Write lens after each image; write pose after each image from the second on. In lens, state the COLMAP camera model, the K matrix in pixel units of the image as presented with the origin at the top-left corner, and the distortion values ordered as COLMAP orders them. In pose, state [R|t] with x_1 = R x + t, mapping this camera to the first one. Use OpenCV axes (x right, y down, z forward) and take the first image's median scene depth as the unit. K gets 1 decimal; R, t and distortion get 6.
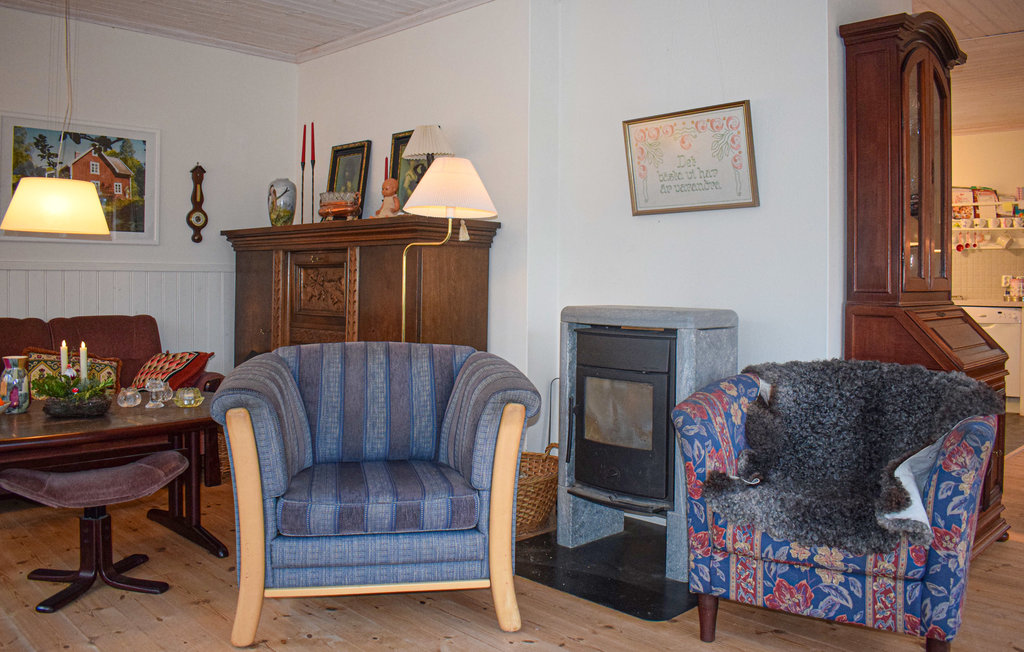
lens RADIAL K [[796.1, 0, 511.7], [0, 796.1, 294.6], [0, 0, 1]] dist [-0.089036, -0.000697]
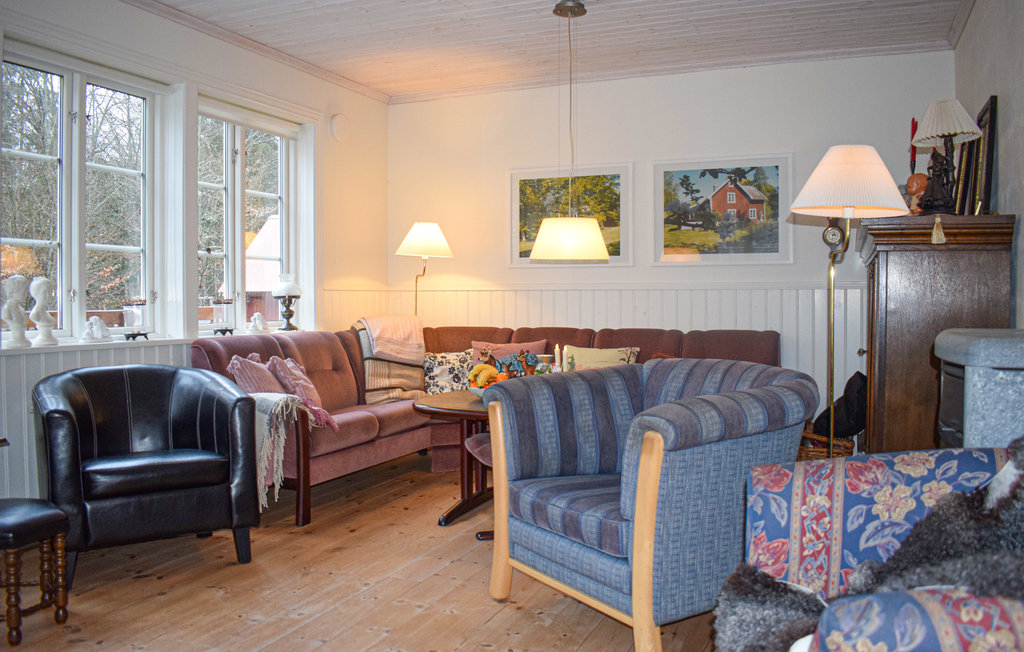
lens RADIAL K [[796.1, 0, 511.0], [0, 796.1, 323.4], [0, 0, 1]] dist [-0.089036, -0.000697]
pose [[0.403082, 0.019637, -0.914953, 0.392718], [-0.011344, 0.999800, 0.016461, 0.002402], [0.915094, 0.003744, 0.403224, 0.263626]]
